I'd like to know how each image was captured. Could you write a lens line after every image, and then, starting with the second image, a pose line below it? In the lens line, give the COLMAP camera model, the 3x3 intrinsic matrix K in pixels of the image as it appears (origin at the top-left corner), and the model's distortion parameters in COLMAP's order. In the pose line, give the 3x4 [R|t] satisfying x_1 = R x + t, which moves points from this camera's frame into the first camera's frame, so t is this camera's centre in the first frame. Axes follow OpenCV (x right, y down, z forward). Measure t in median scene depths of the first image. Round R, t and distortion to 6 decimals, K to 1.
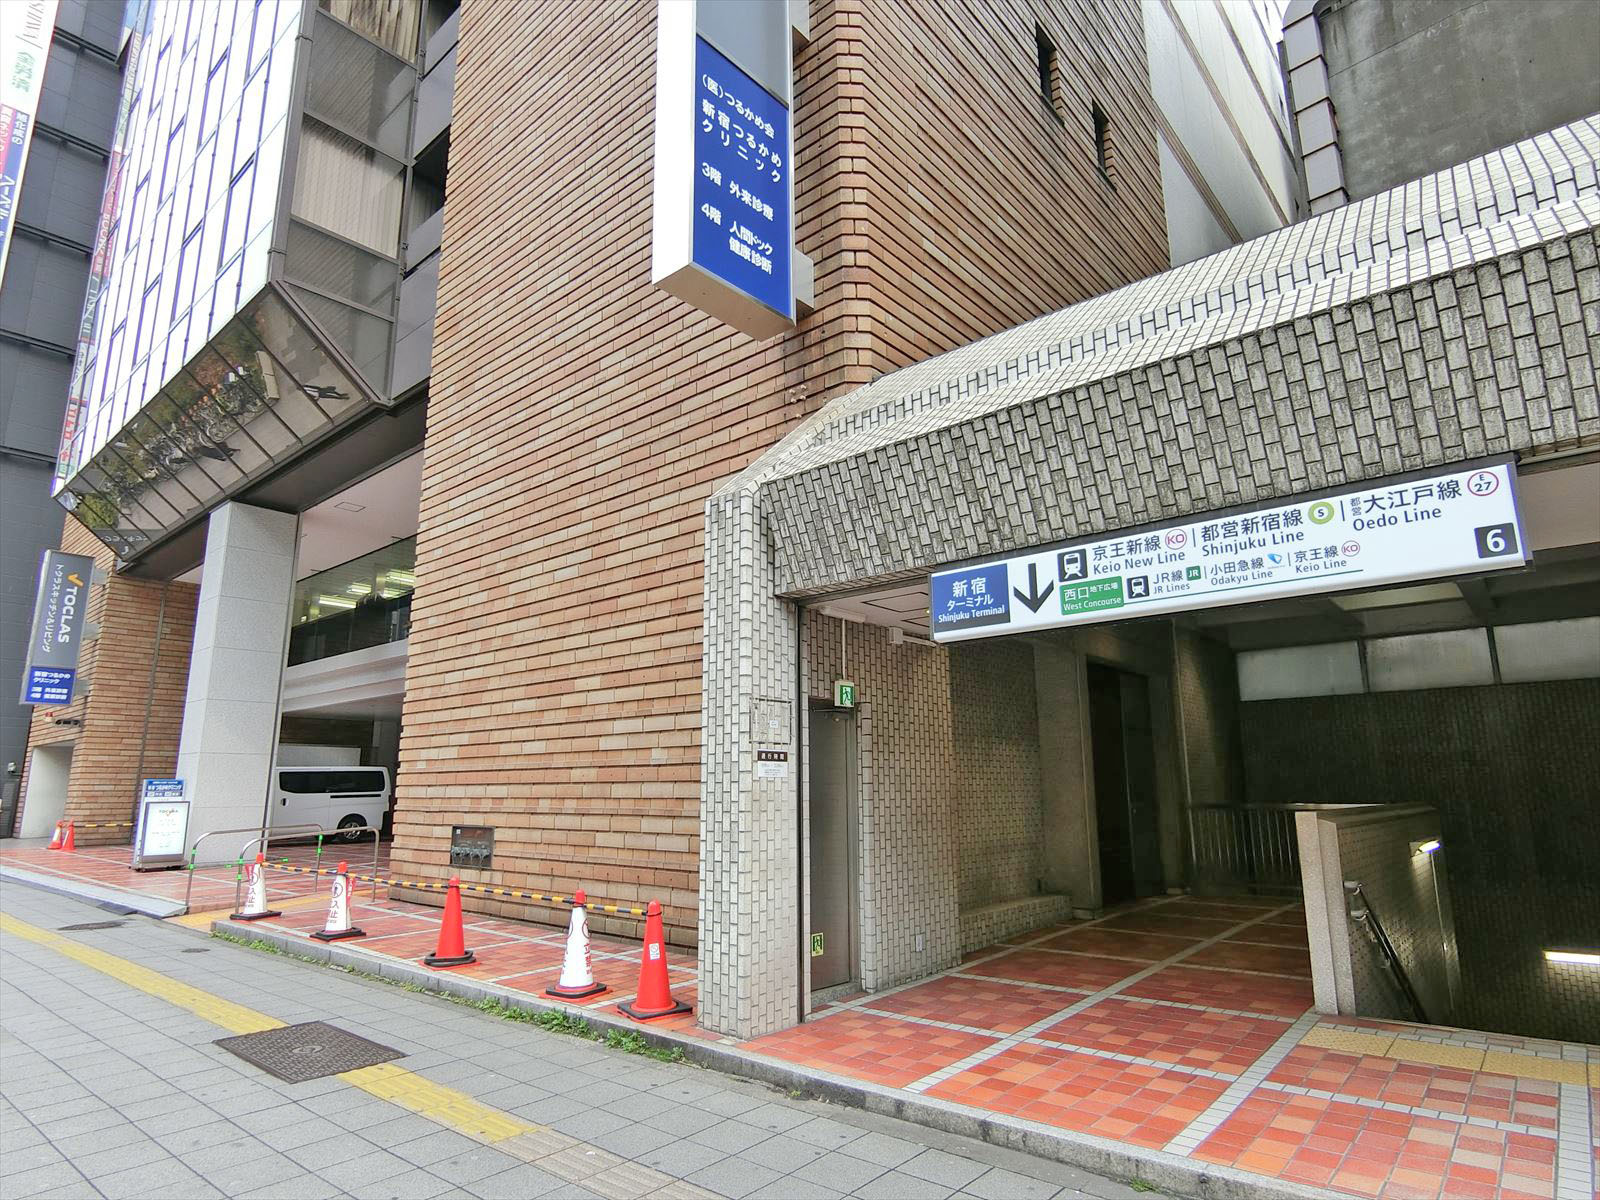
lens RADIAL K [[901.6, 0, 796.7], [0, 901.6, 596.1], [0, 0, 1]] dist [-0.000345, 0.000038]
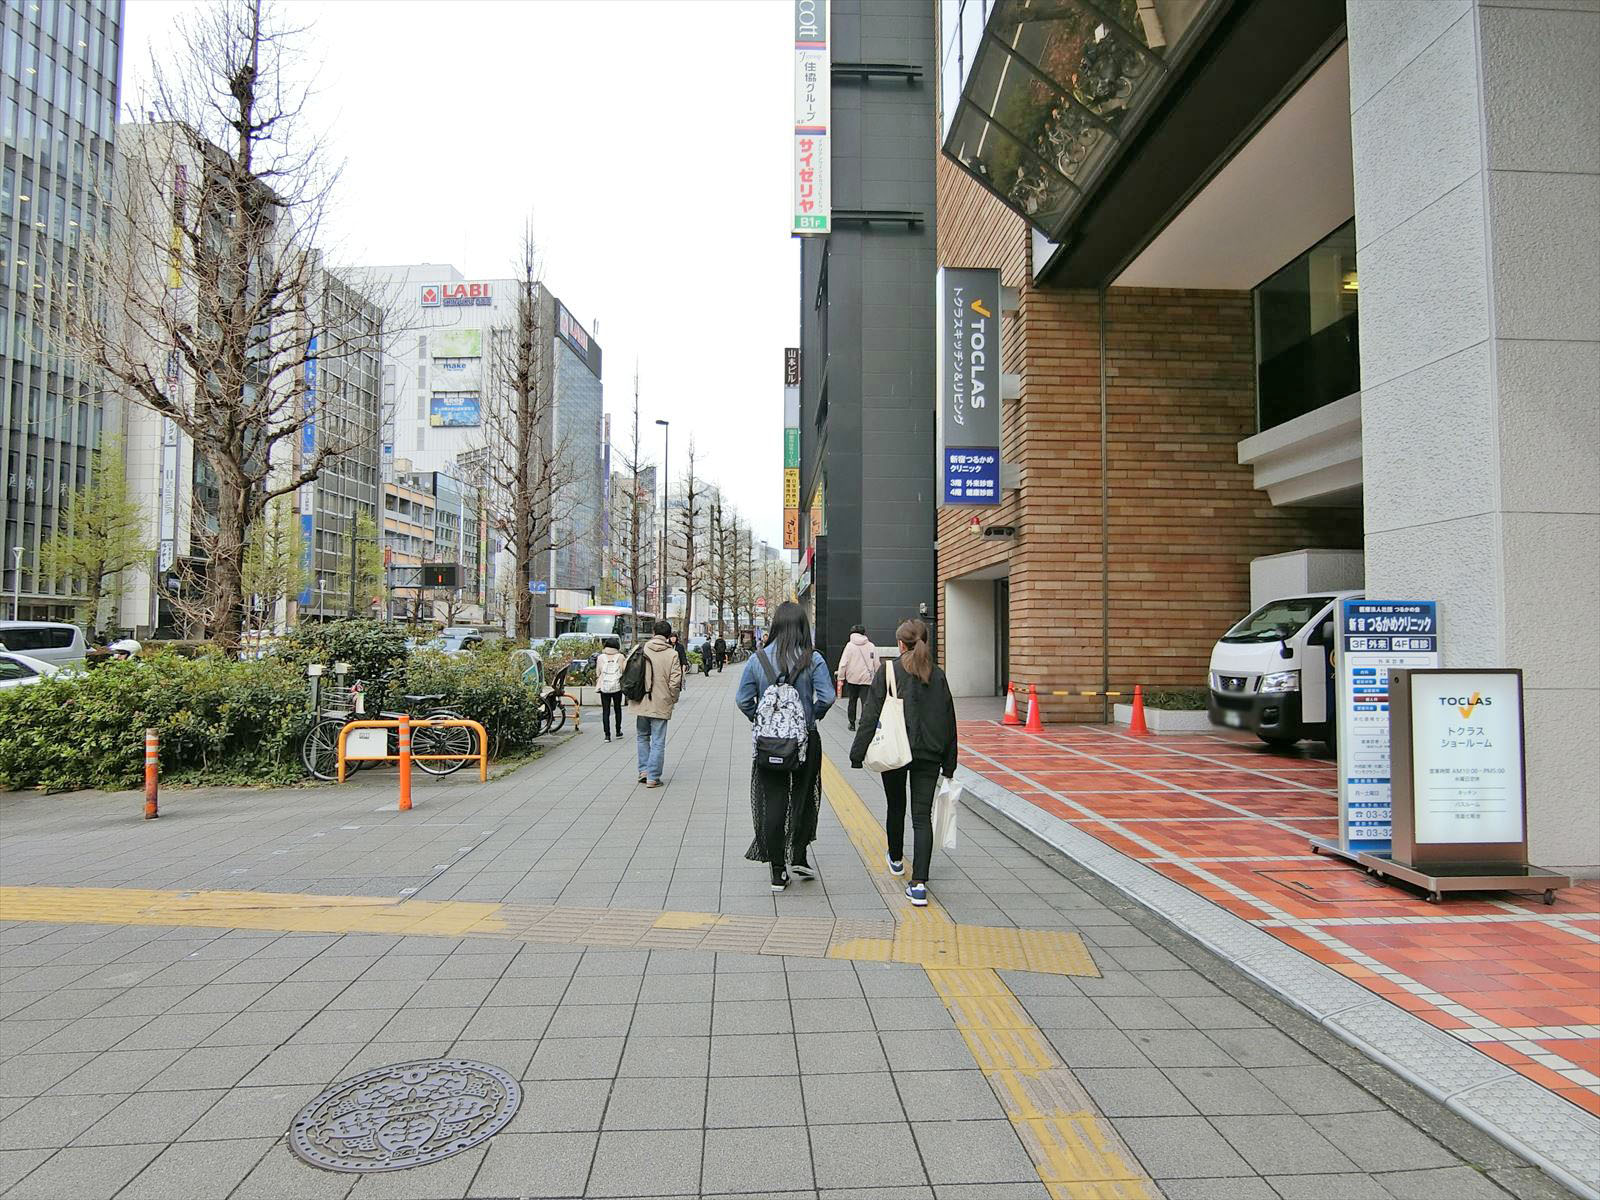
lens RADIAL K [[901.6, 0, 798.9], [0, 901.6, 598.9], [0, 0, 1]] dist [-0.000345, 0.000038]
pose [[0.690571, -0.023643, -0.722878, -0.444149], [0.141595, 0.984545, 0.103066, 0.100560], [0.709269, -0.173530, 0.683245, 0.451605]]
